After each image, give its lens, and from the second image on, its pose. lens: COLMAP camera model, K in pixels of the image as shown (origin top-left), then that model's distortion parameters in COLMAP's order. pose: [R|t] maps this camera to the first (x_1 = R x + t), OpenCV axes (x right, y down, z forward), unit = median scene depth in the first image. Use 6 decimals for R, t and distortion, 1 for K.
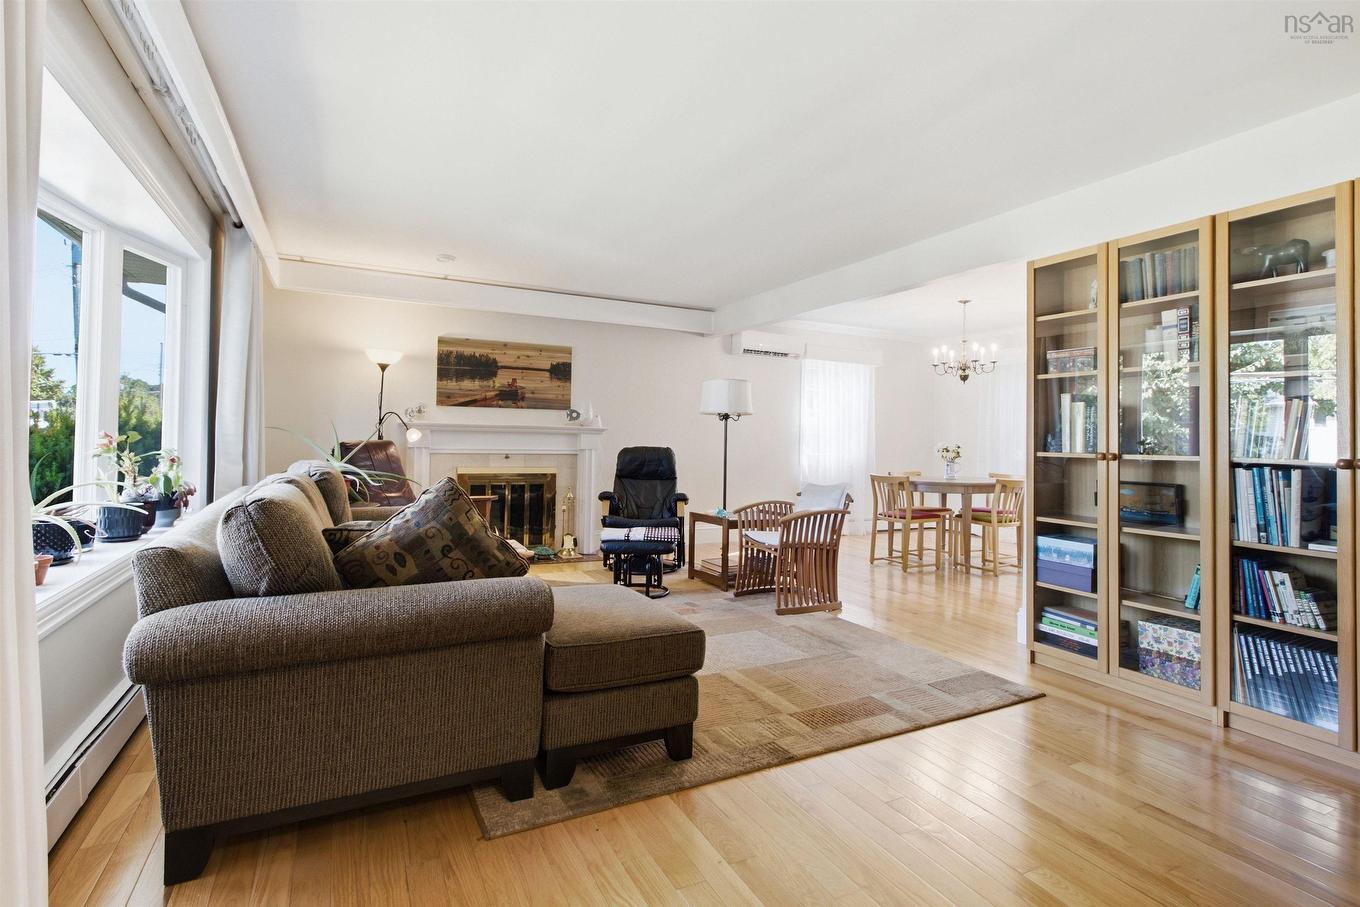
lens RADIAL K [[630.4, 0, 673.3], [0, 630.4, 439.9], [0, 0, 1]] dist [0.001040, 0.001049]
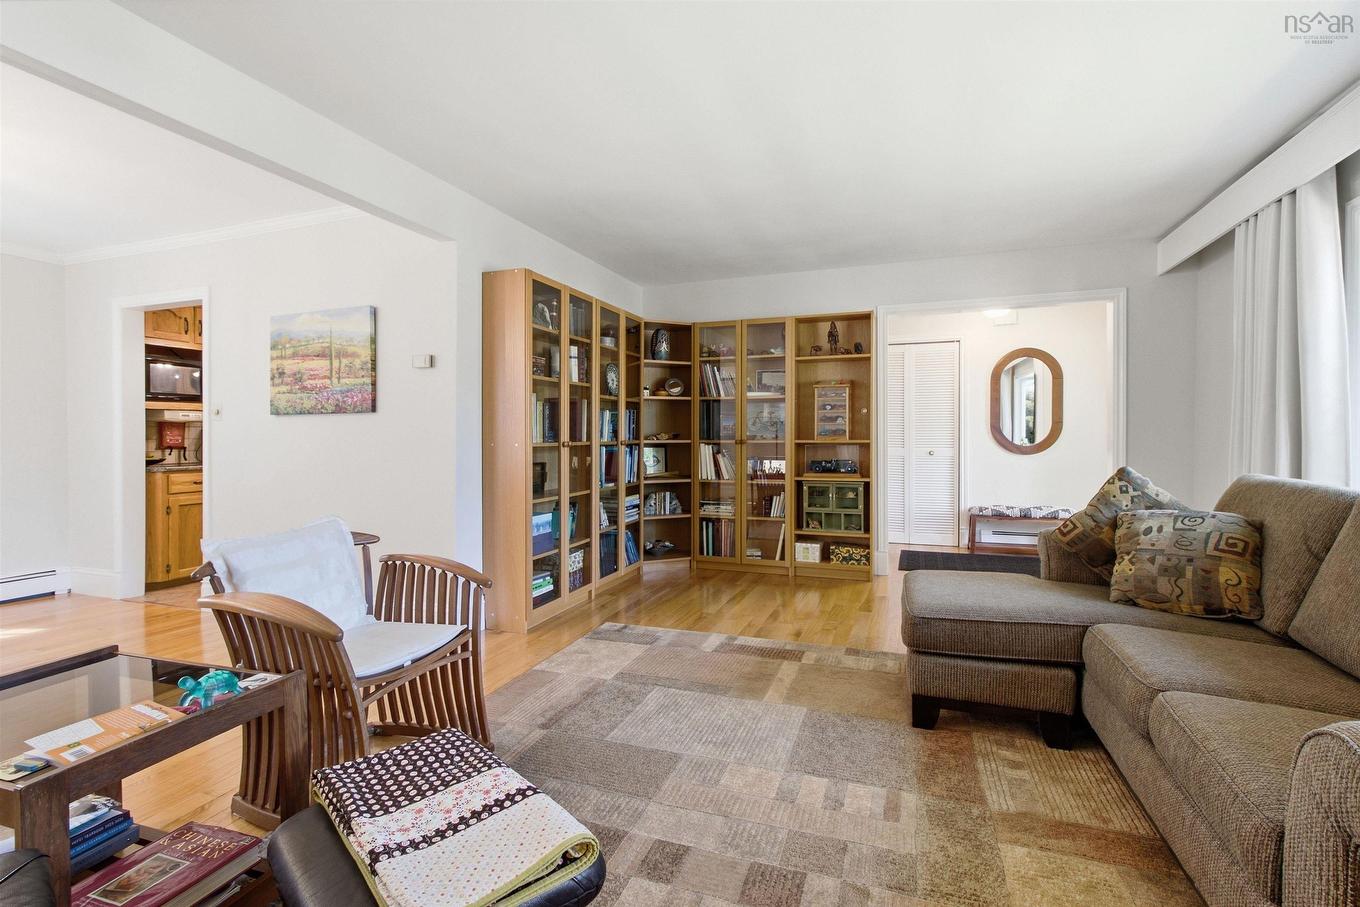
lens RADIAL K [[630.4, 0, 673.3], [0, 630.4, 439.9], [0, 0, 1]] dist [0.001040, 0.001049]
pose [[-0.682763, -0.016334, 0.730457, -0.223978], [-0.005580, 0.999837, 0.017142, -0.003627], [-0.730618, 0.007628, -0.682743, 0.853349]]
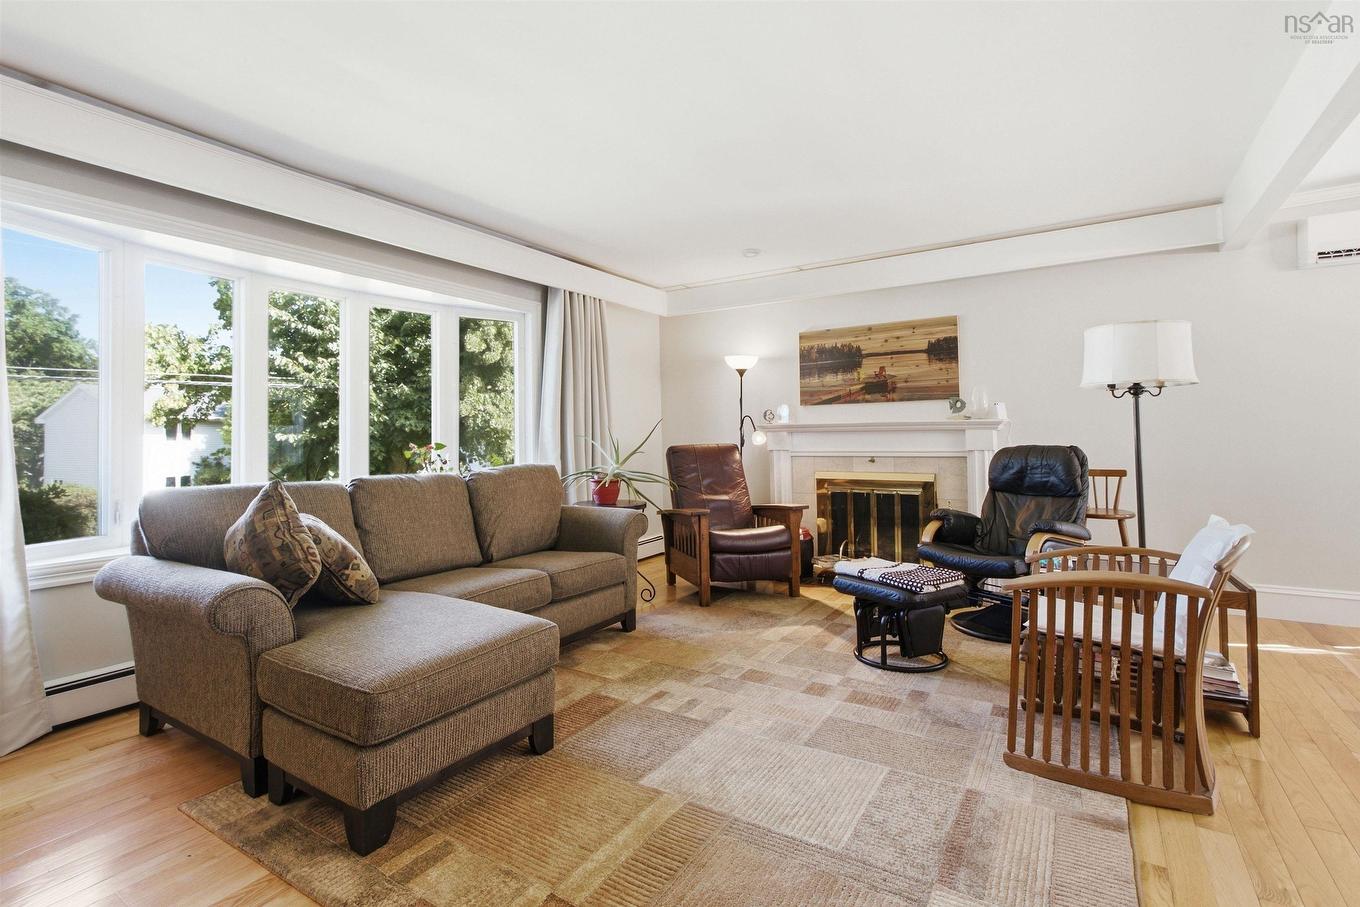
lens RADIAL K [[630.4, 0, 673.3], [0, 630.4, 439.9], [0, 0, 1]] dist [0.001040, 0.001049]
pose [[0.526526, -0.023160, -0.849843, 0.324065], [0.021046, 0.999678, -0.014204, 0.006277], [0.849898, -0.010407, 0.526844, 0.335199]]
